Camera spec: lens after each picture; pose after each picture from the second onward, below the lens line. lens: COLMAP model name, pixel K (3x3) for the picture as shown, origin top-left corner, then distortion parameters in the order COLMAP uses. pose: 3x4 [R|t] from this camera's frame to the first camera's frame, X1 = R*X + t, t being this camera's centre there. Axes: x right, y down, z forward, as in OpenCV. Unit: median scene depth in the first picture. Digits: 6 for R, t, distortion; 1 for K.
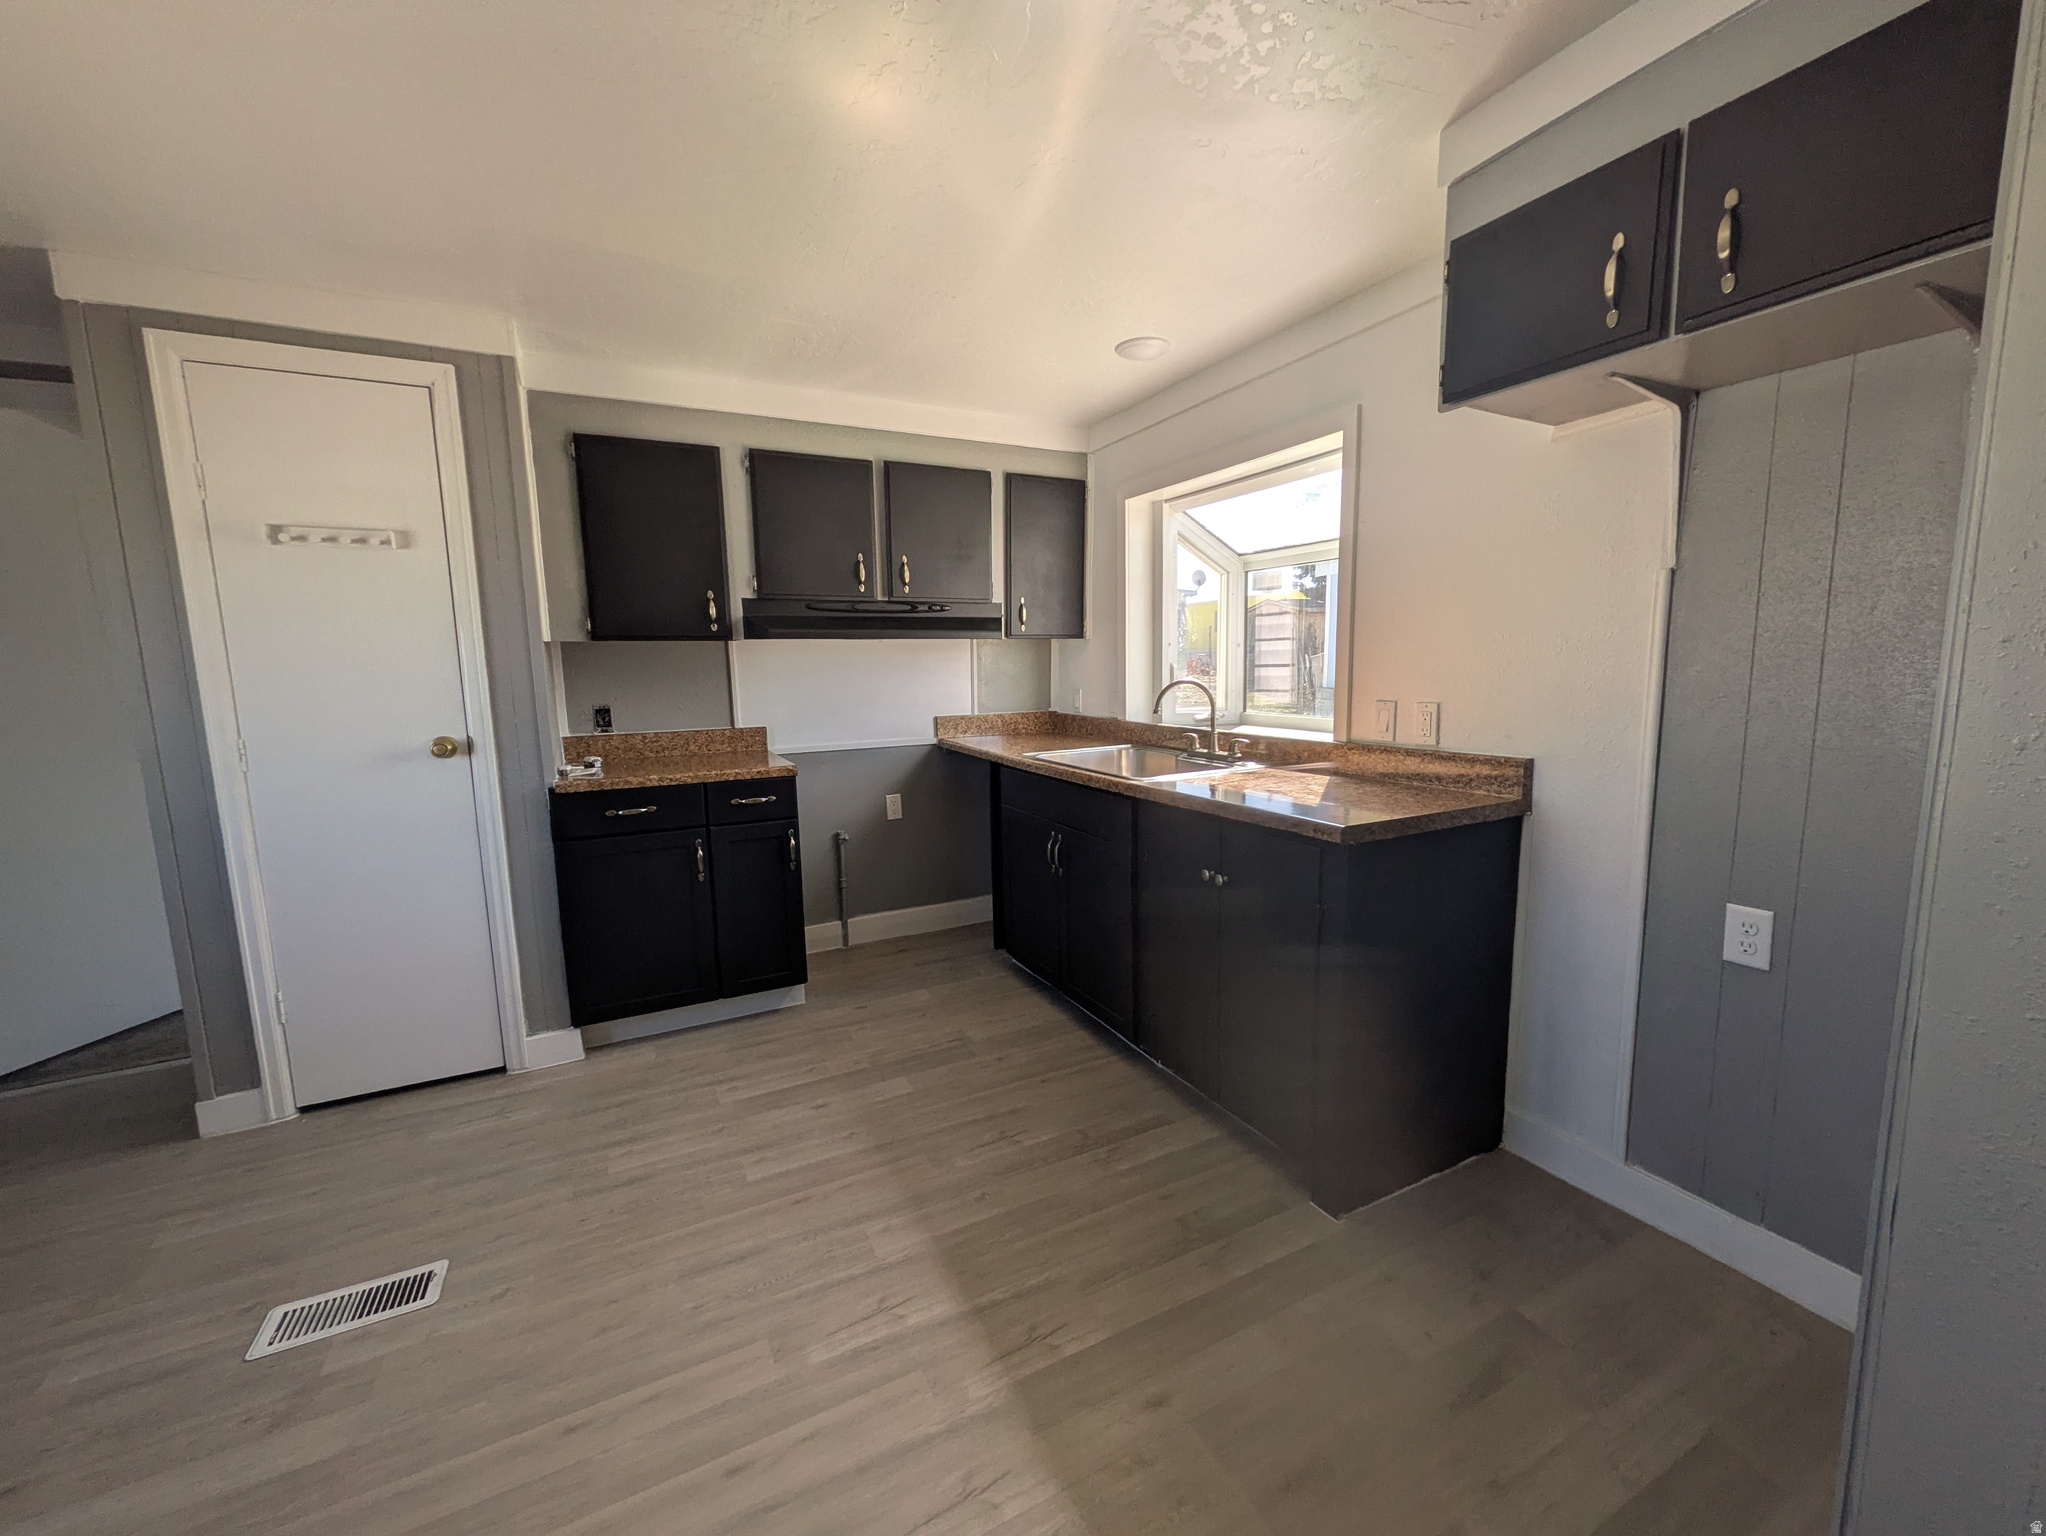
lens RADIAL K [[807.3, 0, 1028.5], [0, 807.3, 766.1], [0, 0, 1]] dist [0.000720, 0.000334]
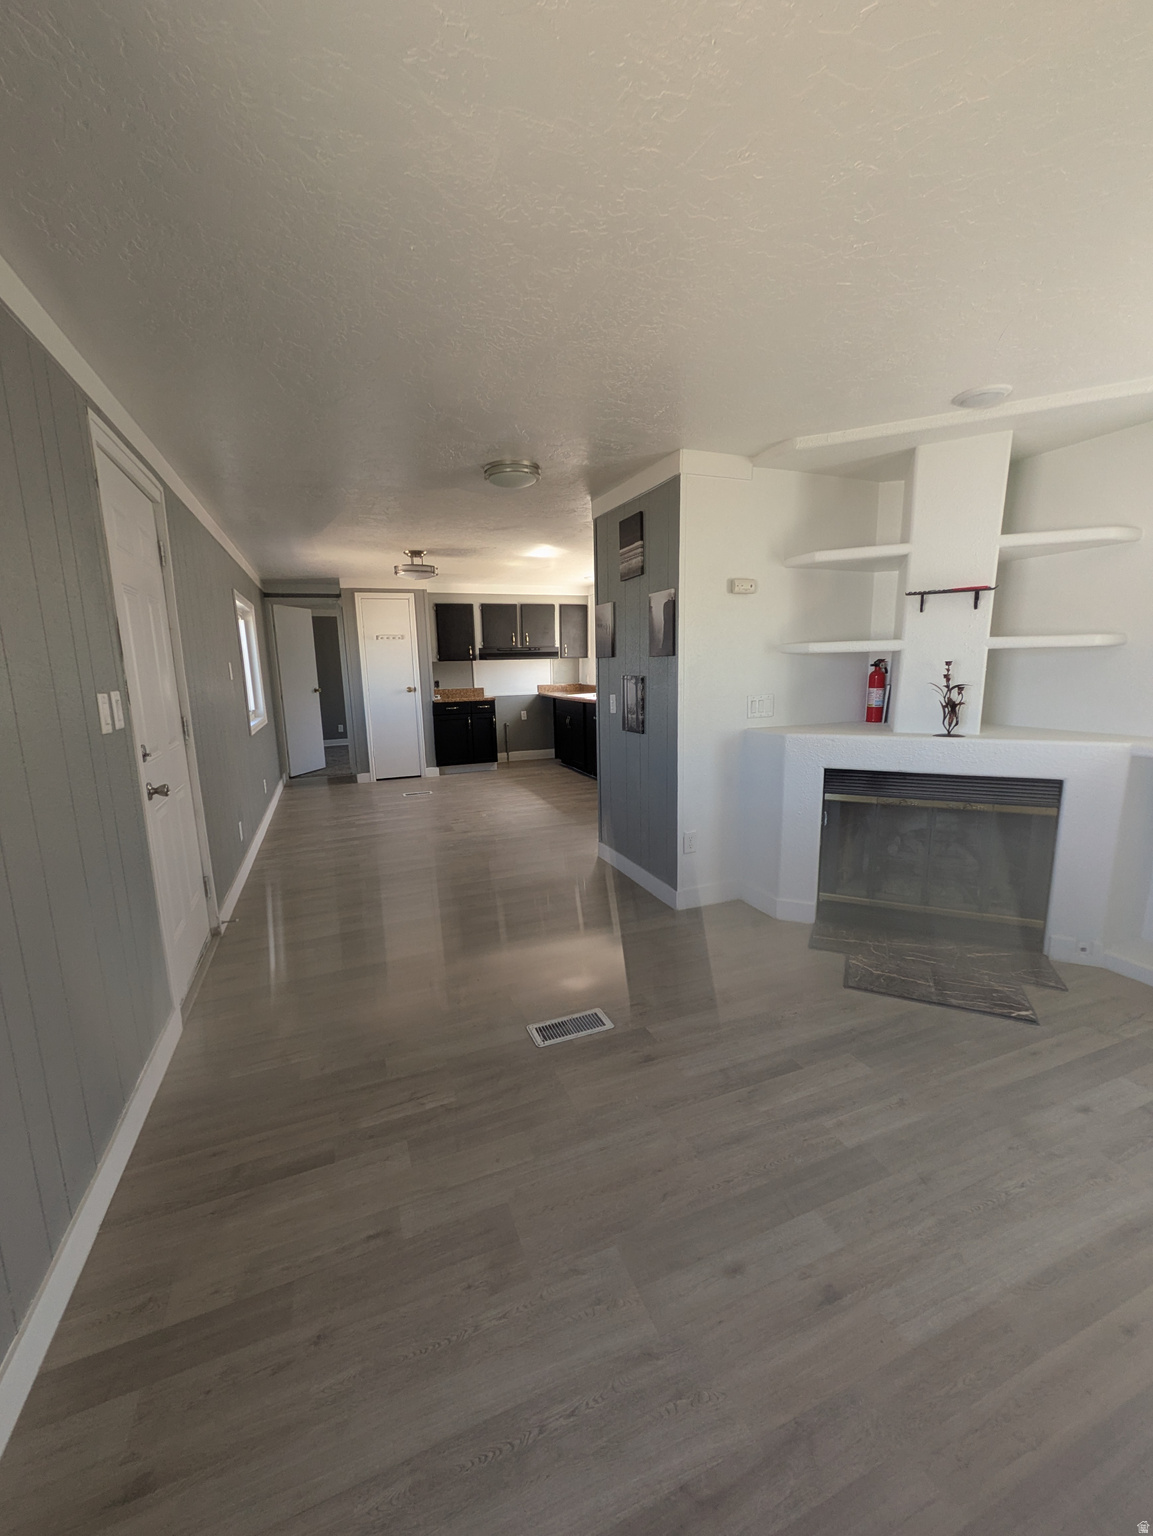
lens RADIAL K [[606.0, 0, 576.1], [0, 606.0, 770.7], [0, 0, 1]] dist [0.000720, 0.000334]
pose [[0.995554, 0.009300, -0.093734, 0.286108], [-0.004935, 0.998897, 0.046688, 0.180155], [0.094065, -0.046017, 0.994502, -1.472773]]
